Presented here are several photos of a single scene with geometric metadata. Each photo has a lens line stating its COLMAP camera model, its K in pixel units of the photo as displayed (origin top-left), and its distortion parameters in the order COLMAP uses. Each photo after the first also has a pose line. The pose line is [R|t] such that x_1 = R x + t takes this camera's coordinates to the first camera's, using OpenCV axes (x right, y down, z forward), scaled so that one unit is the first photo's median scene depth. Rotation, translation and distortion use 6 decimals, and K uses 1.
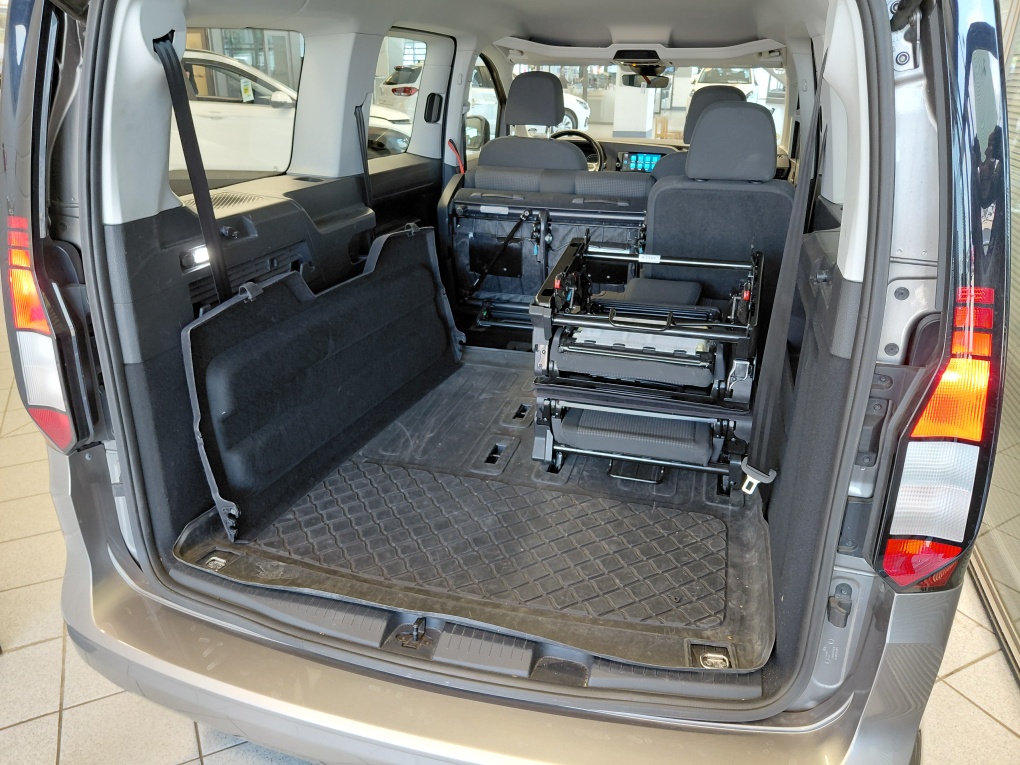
lens RADIAL K [[767.0, 0, 497.2], [0, 767.0, 379.8], [0, 0, 1]] dist [0.062790, -0.118891]
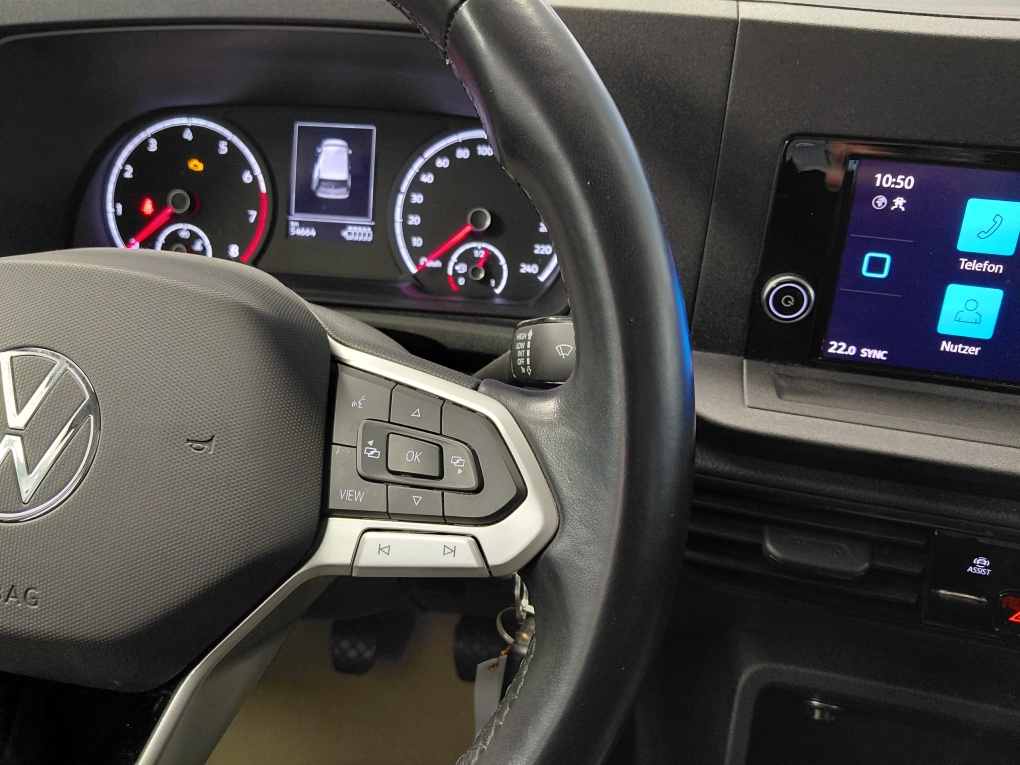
lens RADIAL K [[767.0, 0, 491.9], [0, 767.0, 385.4], [0, 0, 1]] dist [0.062790, -0.118891]
pose [[0.987434, -0.079107, 0.136805, 0.212240], [0.060507, 0.988977, 0.135144, -0.526505], [-0.145988, -0.125168, 0.981336, 1.716456]]
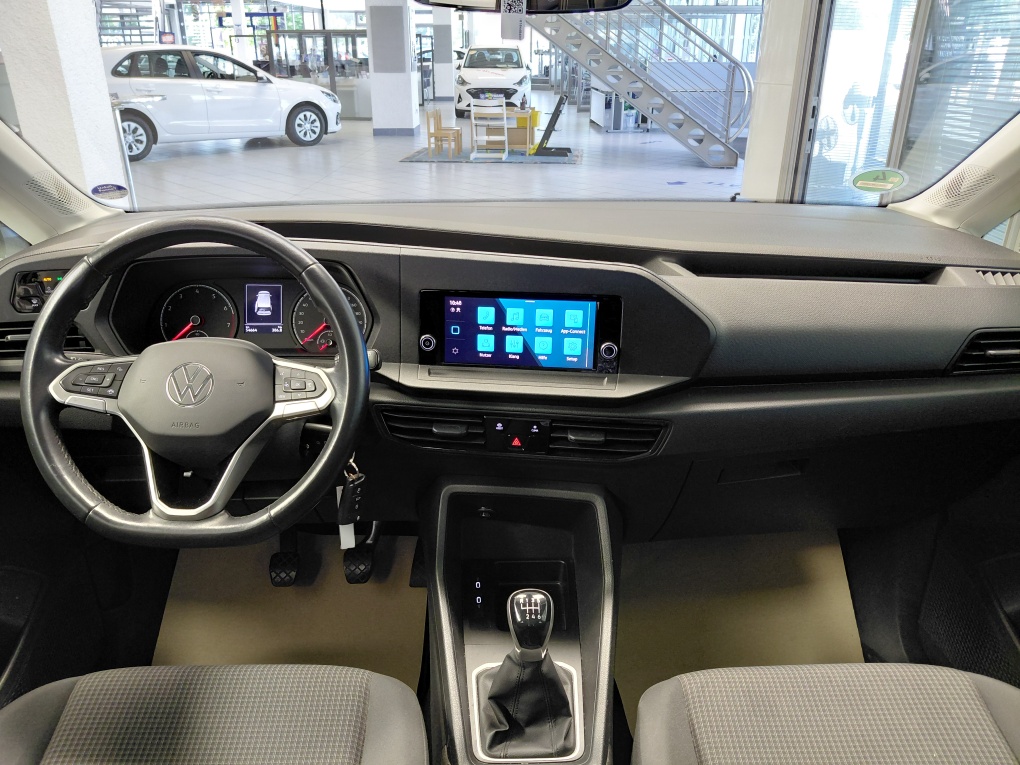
lens RADIAL K [[767.0, 0, 501.6], [0, 767.0, 378.4], [0, 0, 1]] dist [0.062790, -0.118891]
pose [[0.954824, -0.126888, 0.268719, 0.209246], [0.124560, 0.991877, 0.025769, -0.504353], [-0.269806, 0.008867, 0.962874, 1.409428]]
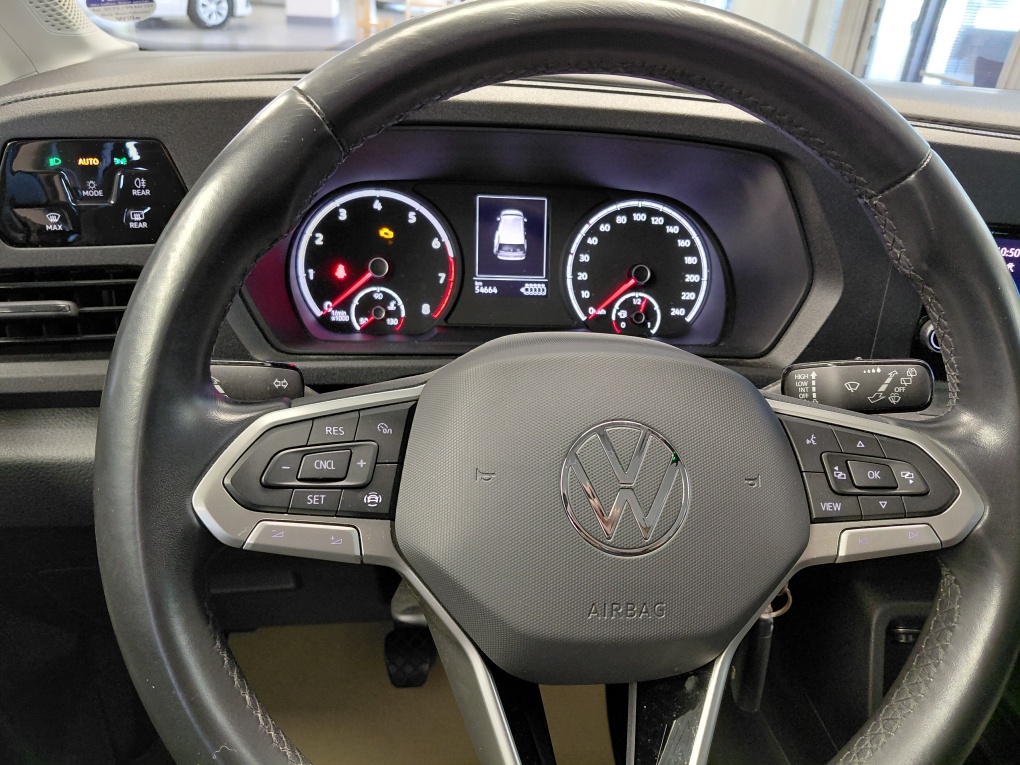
lens RADIAL K [[767.0, 0, 515.2], [0, 767.0, 384.8], [0, 0, 1]] dist [0.062790, -0.118891]
pose [[0.909314, -0.149987, 0.388138, 0.097542], [0.097639, 0.983644, 0.151364, -0.550233], [-0.404492, -0.099740, 0.909086, 1.711338]]
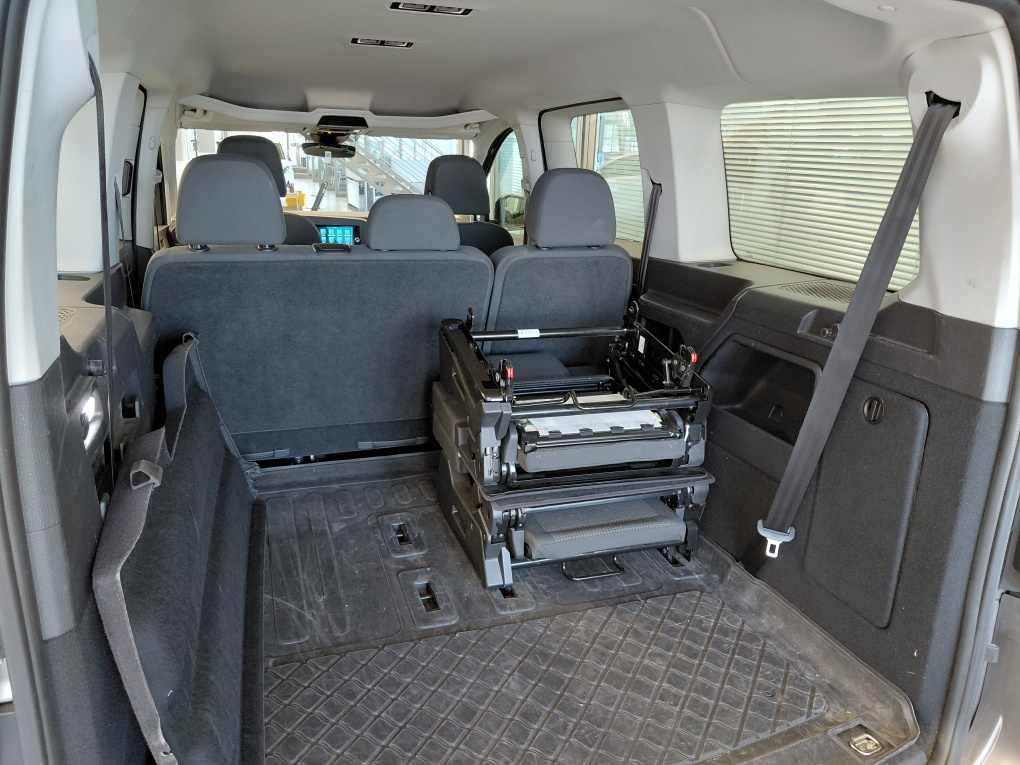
lens RADIAL K [[767.0, 0, 509.4], [0, 767.0, 380.8], [0, 0, 1]] dist [0.062790, -0.118891]
pose [[0.819631, -0.146754, 0.553777, -0.329197], [0.194798, 0.980429, -0.028496, -0.077842], [-0.538757, 0.131231, 0.832177, 0.247942]]
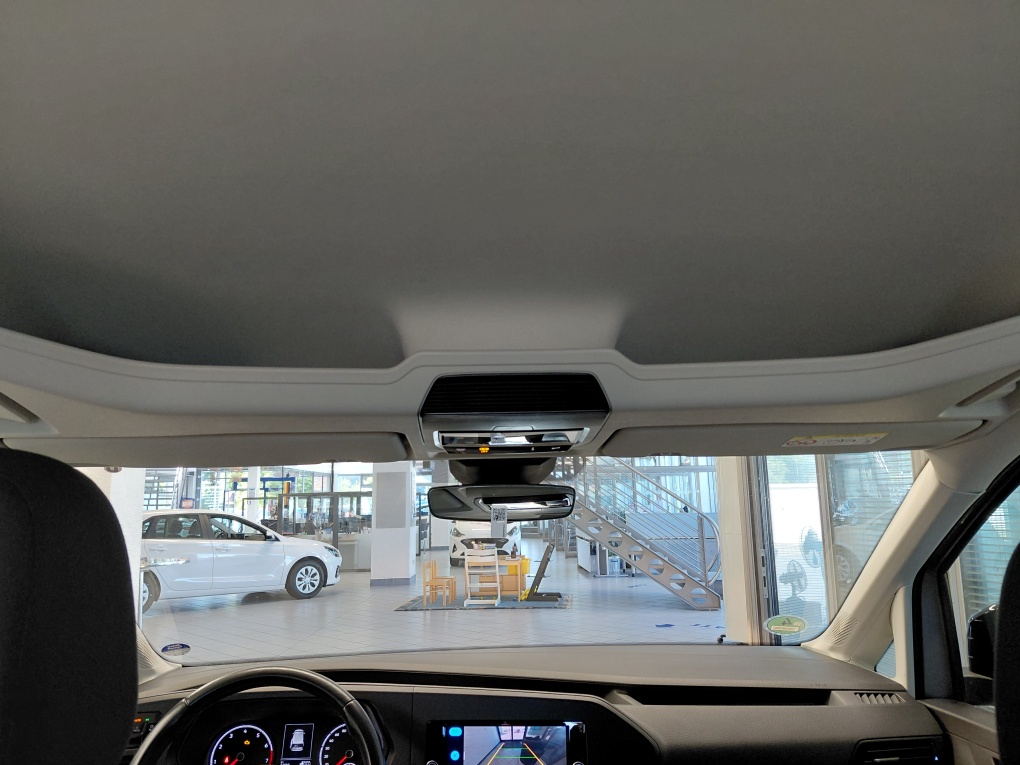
lens RADIAL K [[767.0, 0, 517.5], [0, 767.0, 368.7], [0, 0, 1]] dist [0.062790, -0.118891]
pose [[0.944724, 0.024385, 0.326958, 0.158112], [0.155269, 0.845039, -0.511664, -0.465923], [-0.288769, 0.534148, 0.794543, 1.231082]]
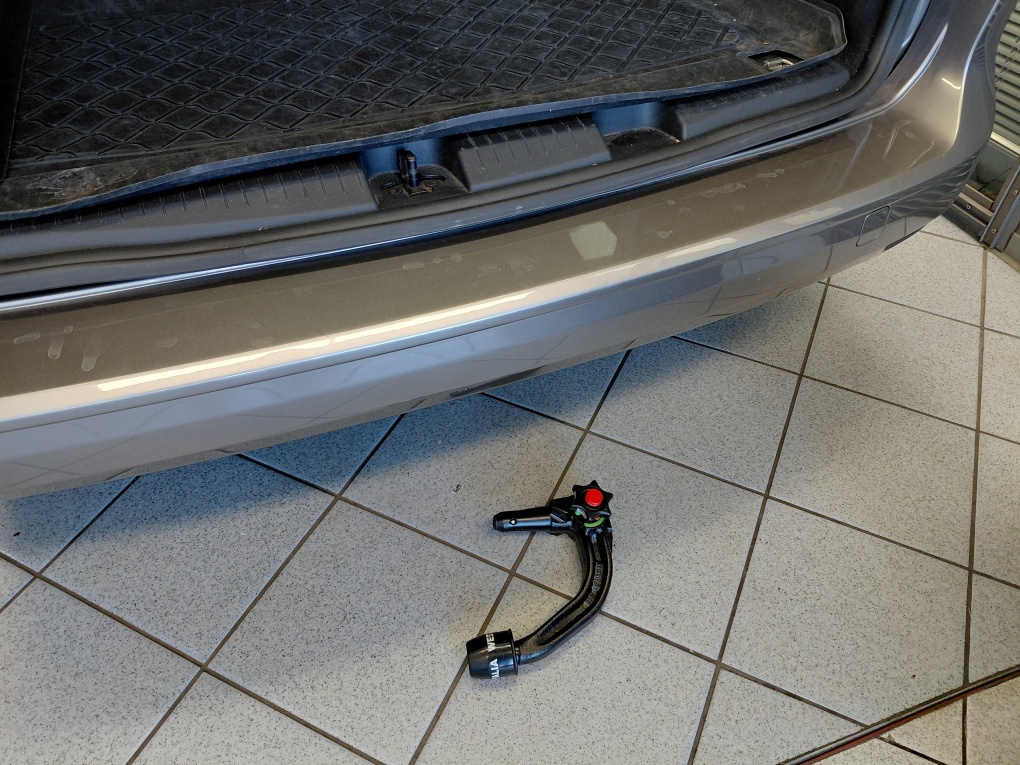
lens RADIAL K [[767.0, 0, 513.4], [0, 767.0, 380.4], [0, 0, 1]] dist [0.062790, -0.118891]
pose [[0.780348, -0.431295, 0.452814, -0.252844], [0.220708, 0.867456, 0.445880, 0.146670], [-0.585102, -0.248002, 0.772108, 0.304325]]
